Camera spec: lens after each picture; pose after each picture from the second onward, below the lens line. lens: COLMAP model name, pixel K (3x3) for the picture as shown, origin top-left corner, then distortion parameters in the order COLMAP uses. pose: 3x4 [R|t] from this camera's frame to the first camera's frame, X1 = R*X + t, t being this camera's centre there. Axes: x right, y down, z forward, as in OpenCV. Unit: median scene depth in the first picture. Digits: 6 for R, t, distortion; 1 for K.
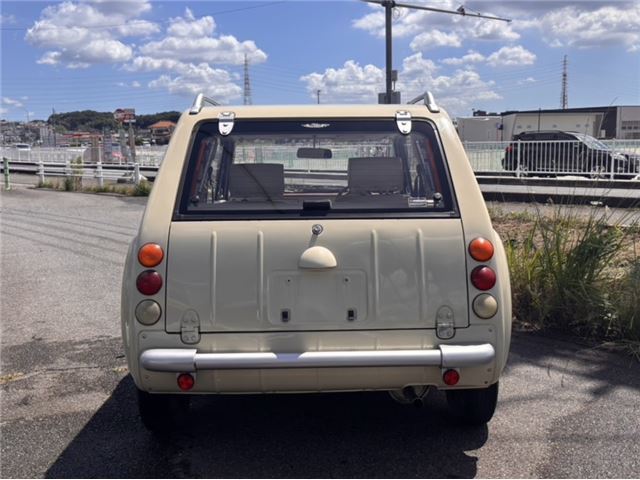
lens RADIAL K [[749.5, 0, 331.1], [0, 749.5, 240.1], [0, 0, 1]] dist [0.001640, 0.033610]
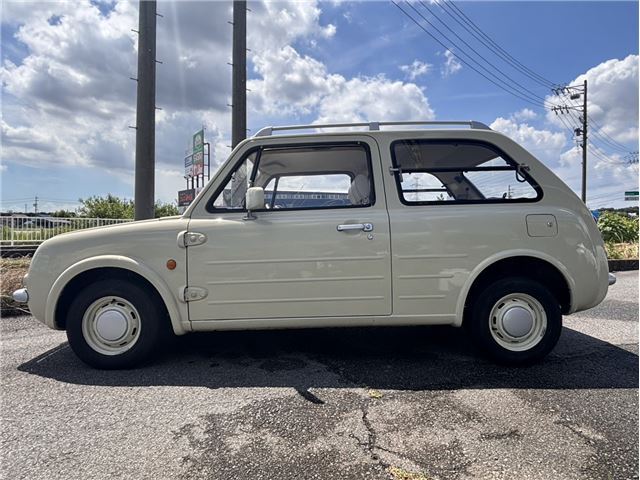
lens RADIAL K [[397.2, 0, 320.0], [0, 397.2, 240.0], [0, 0, 1]] dist [0.004745, -0.000330]
pose [[0.007723, -0.009502, 0.999925, -1.053315], [0.123761, 0.992276, 0.008474, -0.018078], [-0.992282, 0.123687, 0.008839, 1.492711]]
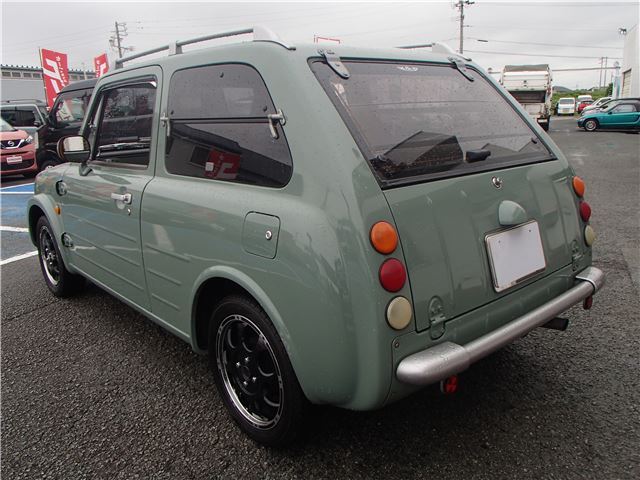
lens RADIAL K [[555.2, 0, 320.0], [0, 555.2, 240.0], [0, 0, 1]] dist [-0.071004, -0.000716]
pose [[0.765088, -0.168547, 0.621476, -0.593476], [0.088332, 0.983483, 0.157980, -0.067225], [-0.637839, -0.065972, 0.767339, 0.578717]]
